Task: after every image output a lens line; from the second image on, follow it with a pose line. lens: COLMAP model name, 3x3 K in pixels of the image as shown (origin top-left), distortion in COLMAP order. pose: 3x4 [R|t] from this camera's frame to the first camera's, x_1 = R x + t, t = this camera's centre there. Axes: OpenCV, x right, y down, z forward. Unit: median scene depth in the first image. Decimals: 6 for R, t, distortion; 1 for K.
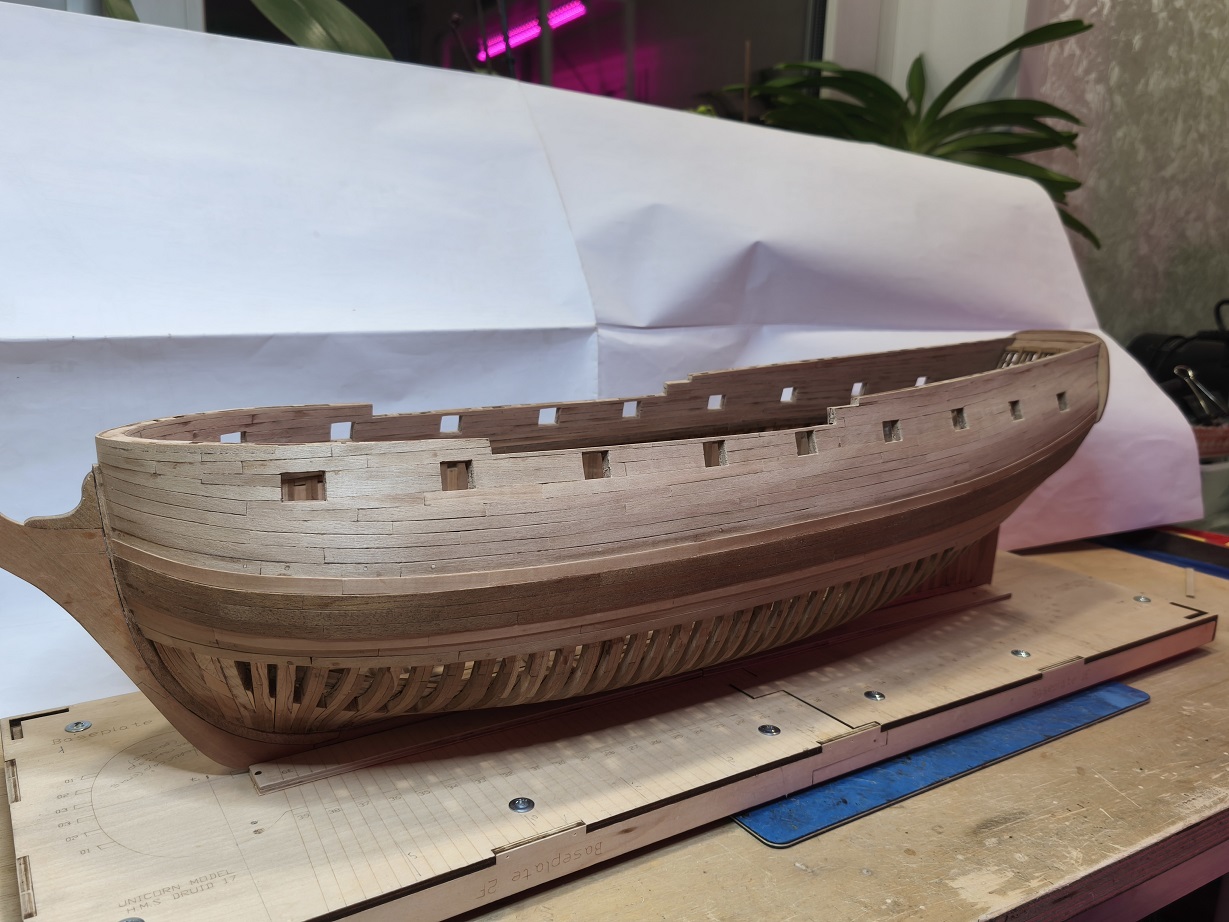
lens RADIAL K [[1008.1, 0, 618.1], [0, 1008.1, 434.7], [0, 0, 1]] dist [0.021287, 0.004399]
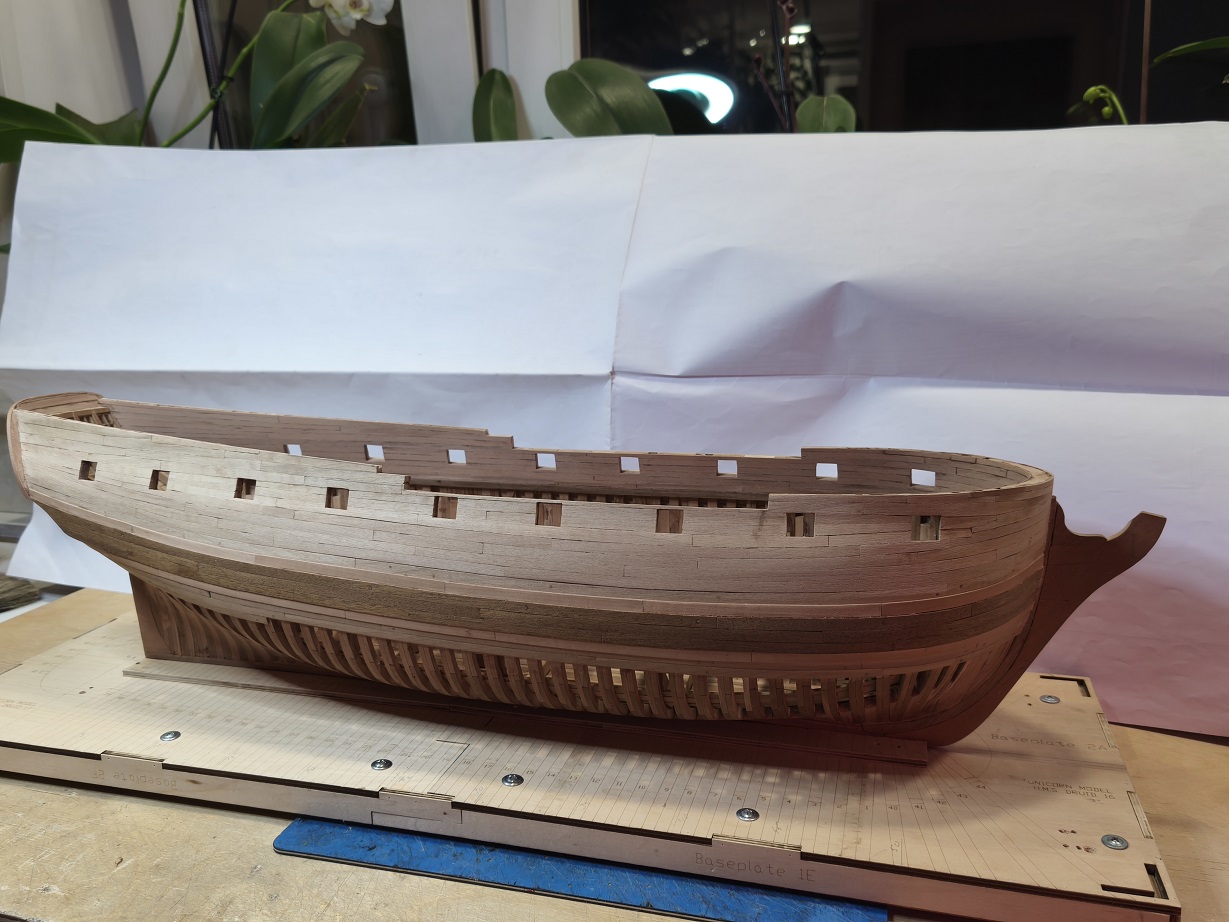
lens RADIAL K [[995.9, 0, 609.9], [0, 995.9, 430.7], [0, 0, 1]] dist [0.035714, 0.004234]
pose [[0.644832, 0.100435, -0.757697, 0.922060], [-0.088910, 0.994456, 0.056151, -0.128389], [0.759136, 0.031159, 0.650186, 0.390305]]
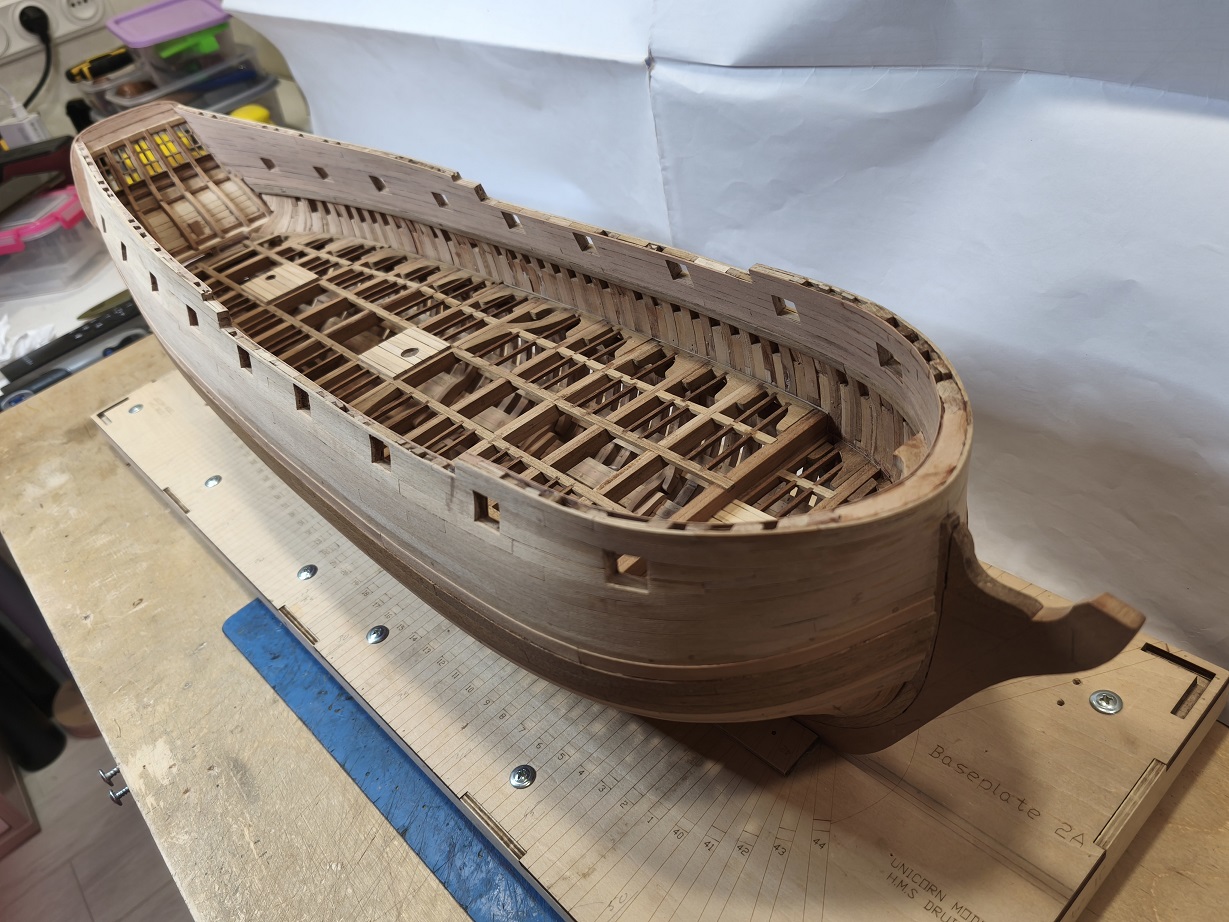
lens RADIAL K [[1008.1, 0, 618.1], [0, 1008.1, 434.7], [0, 0, 1]] dist [0.021287, 0.004399]
pose [[0.143662, 0.550320, -0.822502, 0.853710], [0.073594, 0.822881, 0.563428, -0.355538], [0.986887, -0.141474, 0.077716, 1.061477]]
